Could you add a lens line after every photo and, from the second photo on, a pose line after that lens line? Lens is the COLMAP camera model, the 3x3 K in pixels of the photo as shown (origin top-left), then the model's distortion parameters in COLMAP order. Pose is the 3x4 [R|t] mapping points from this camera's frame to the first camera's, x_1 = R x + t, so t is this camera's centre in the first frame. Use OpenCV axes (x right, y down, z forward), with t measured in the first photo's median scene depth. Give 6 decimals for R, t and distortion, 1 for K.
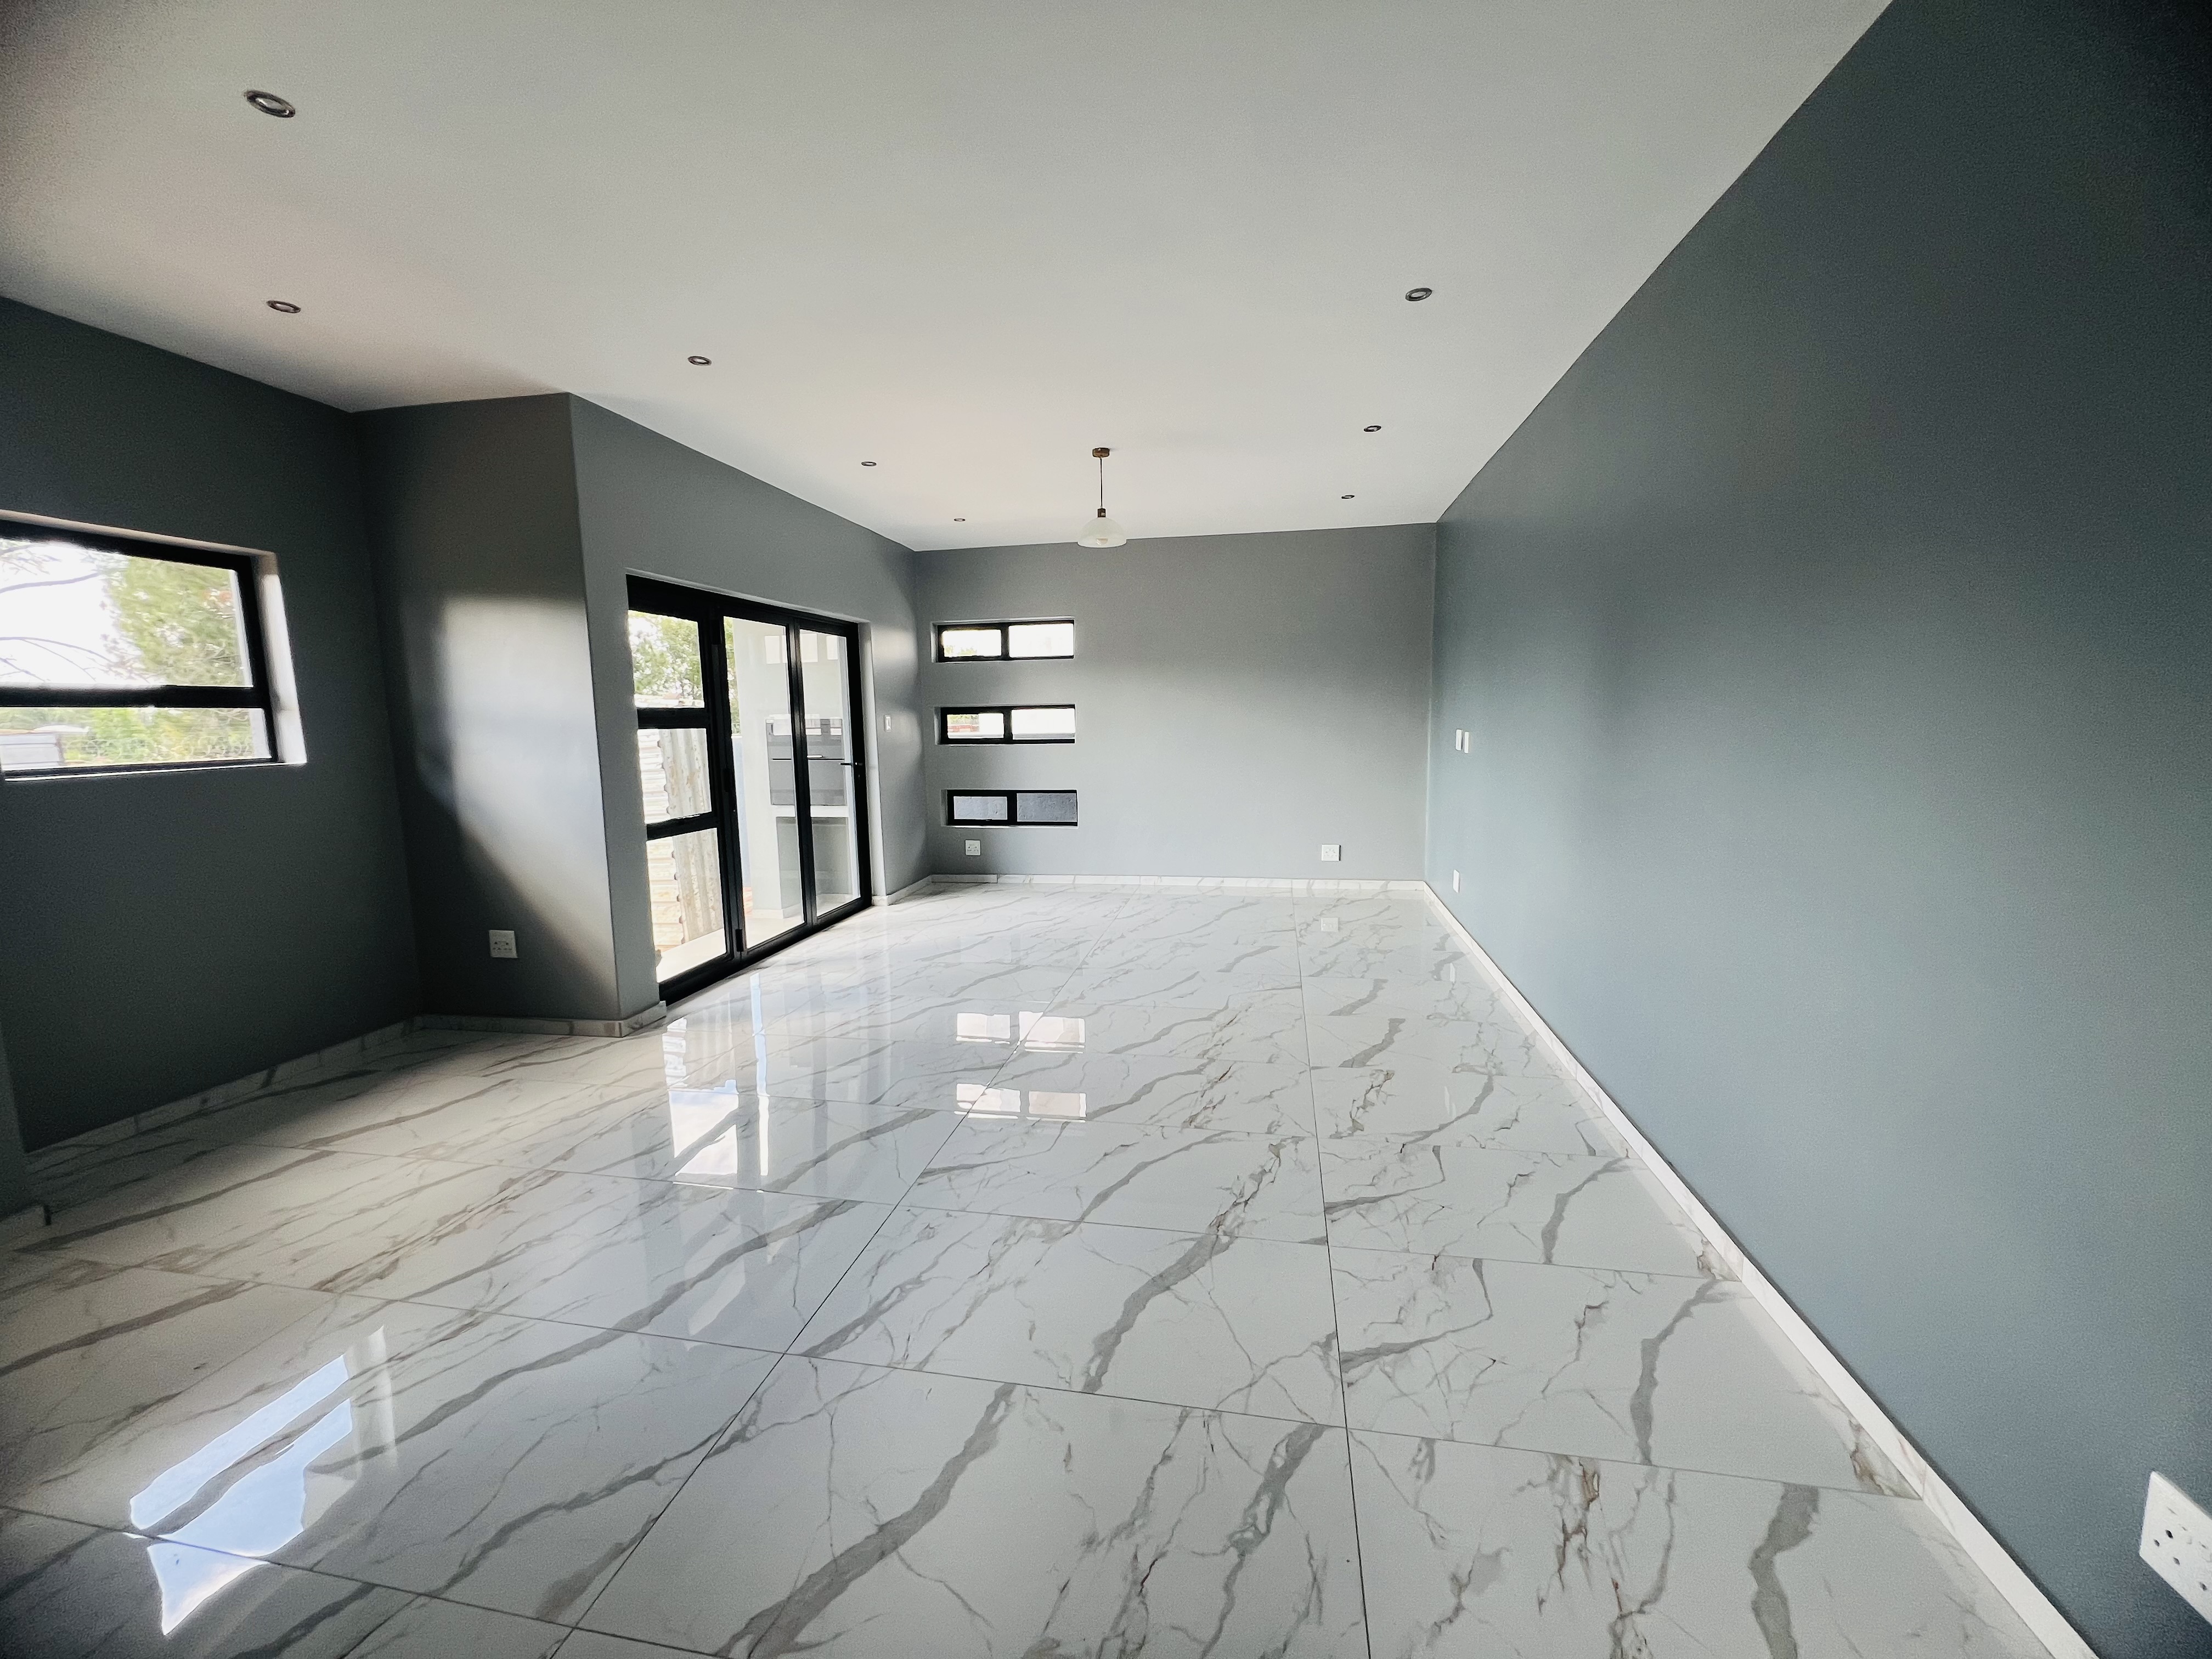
lens RADIAL K [[889.3, 0, 1112.2], [0, 889.3, 841.6], [0, 0, 1]] dist [-0.000516, 0.000460]
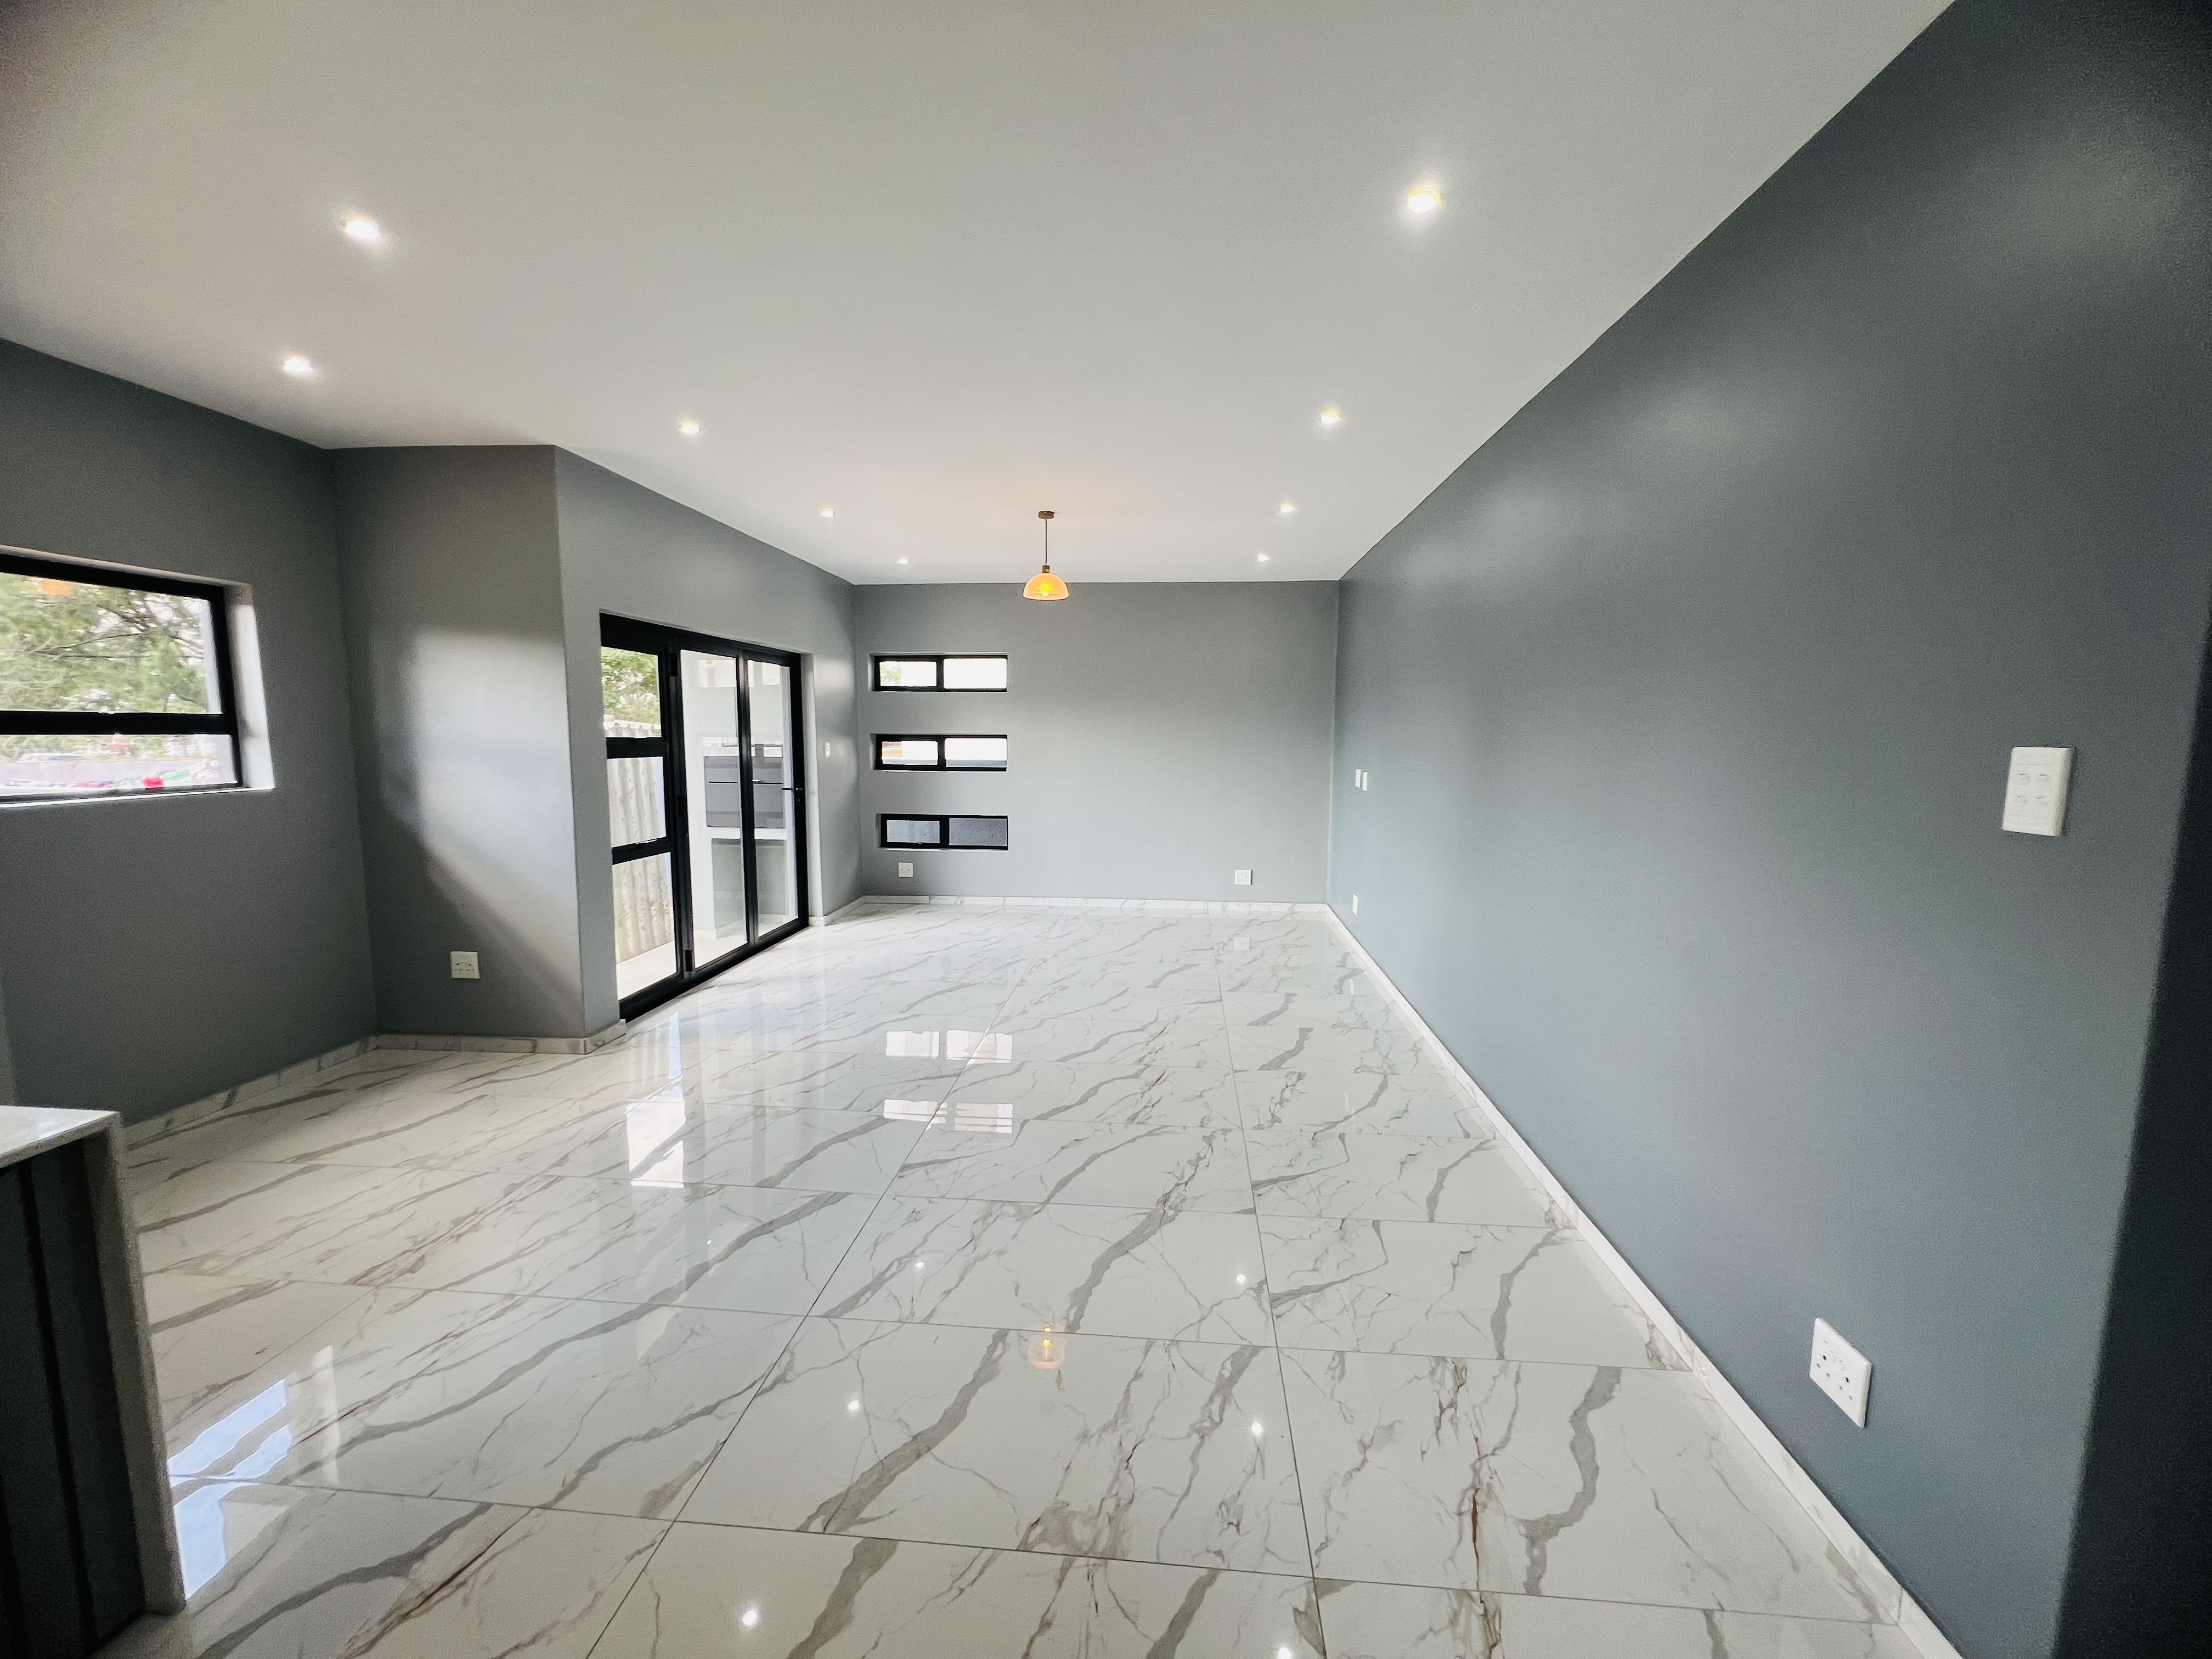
lens RADIAL K [[889.3, 0, 1113.6], [0, 889.3, 844.7], [0, 0, 1]] dist [-0.000516, 0.000460]
pose [[0.994171, 0.010372, 0.107315, -0.071110], [-0.008683, 0.999831, -0.016194, -0.020677], [-0.107465, 0.015167, 0.994093, -0.155562]]
